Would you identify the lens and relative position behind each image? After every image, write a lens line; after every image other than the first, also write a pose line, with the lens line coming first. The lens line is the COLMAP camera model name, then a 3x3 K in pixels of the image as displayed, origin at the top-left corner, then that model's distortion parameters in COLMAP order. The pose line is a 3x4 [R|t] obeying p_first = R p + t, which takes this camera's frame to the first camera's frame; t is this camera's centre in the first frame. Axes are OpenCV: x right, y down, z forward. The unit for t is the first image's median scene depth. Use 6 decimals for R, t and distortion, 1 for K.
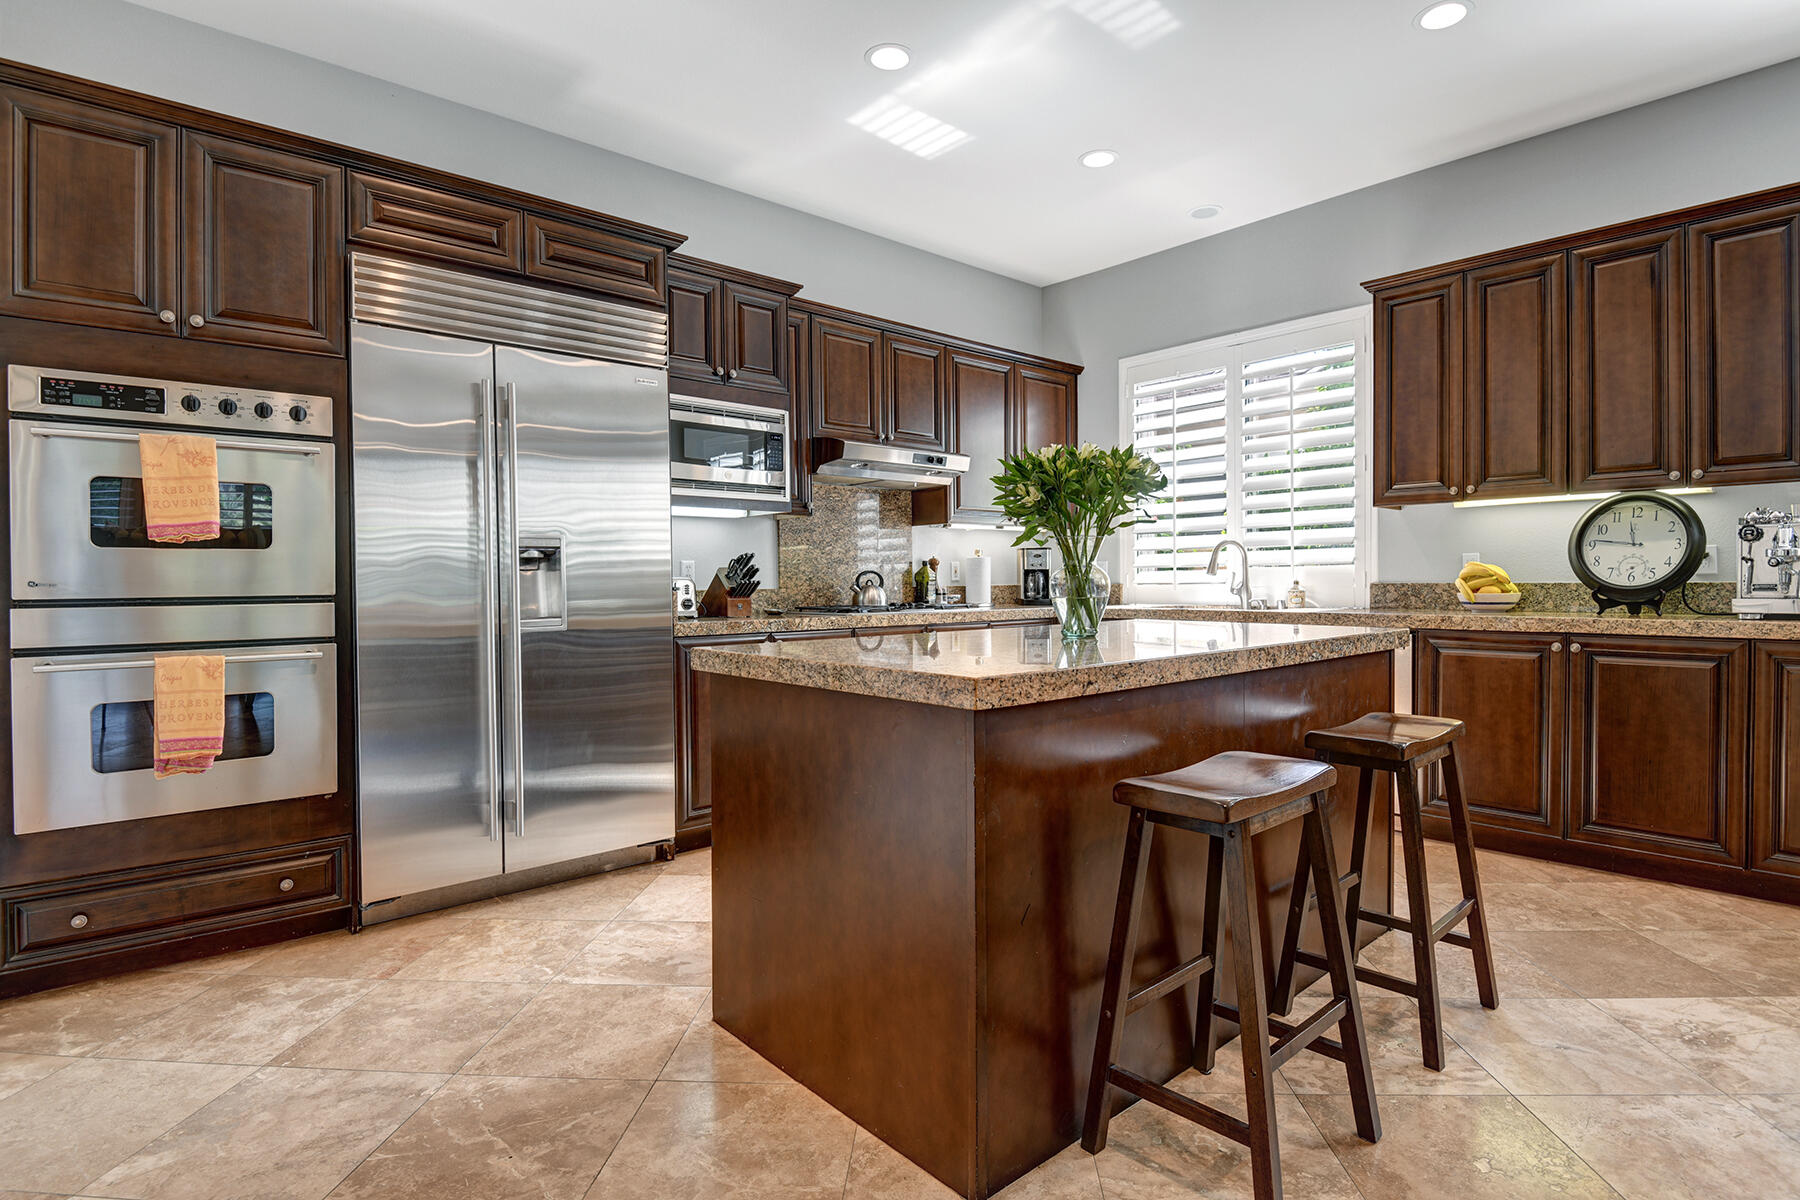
lens RADIAL K [[875.4, 0, 910.3], [0, 875.4, 605.7], [0, 0, 1]] dist [-0.037375, -0.003848]
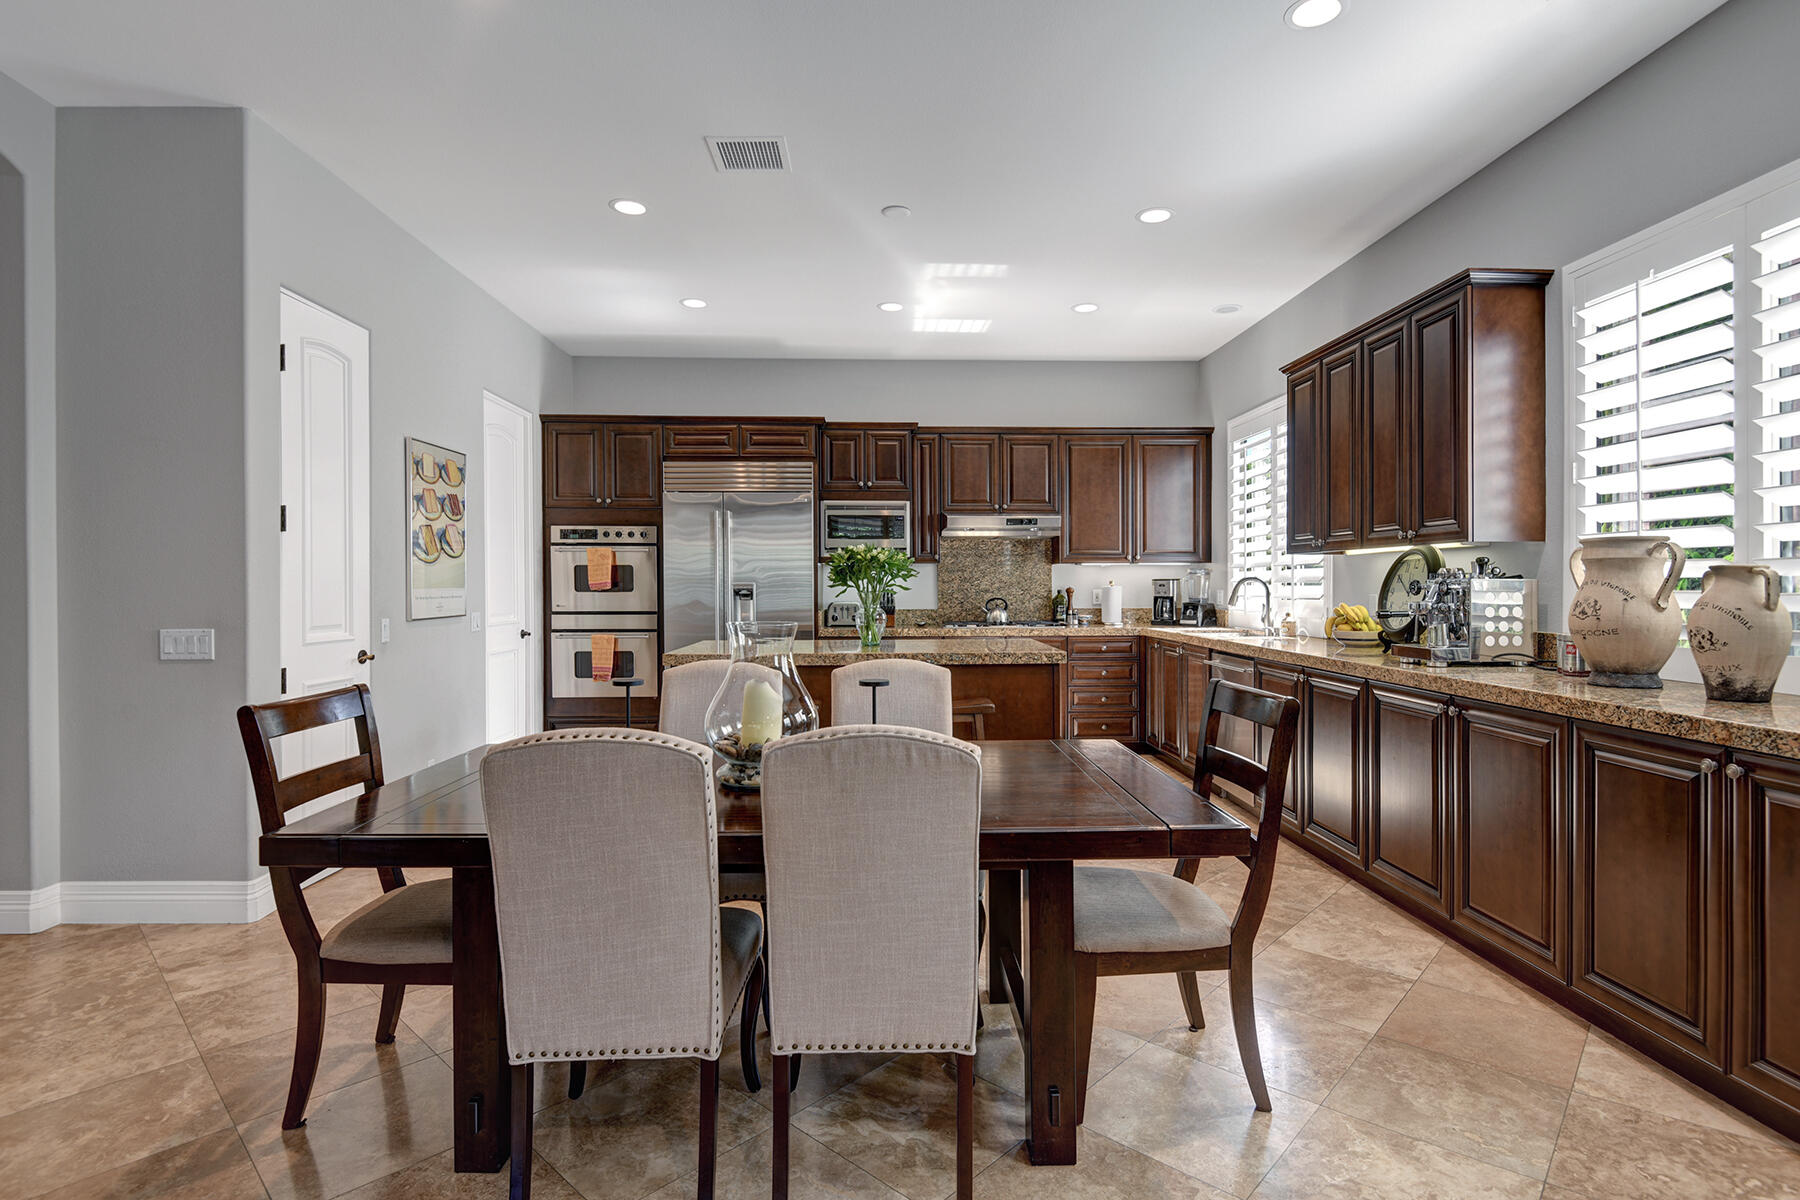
lens RADIAL K [[875.4, 0, 898.8], [0, 875.4, 598.4], [0, 0, 1]] dist [-0.037375, -0.003848]
pose [[0.773726, 0.017405, -0.633281, 1.192977], [-0.022593, 0.999745, -0.000127, -0.055587], [0.633117, 0.014406, 0.773922, -0.364643]]
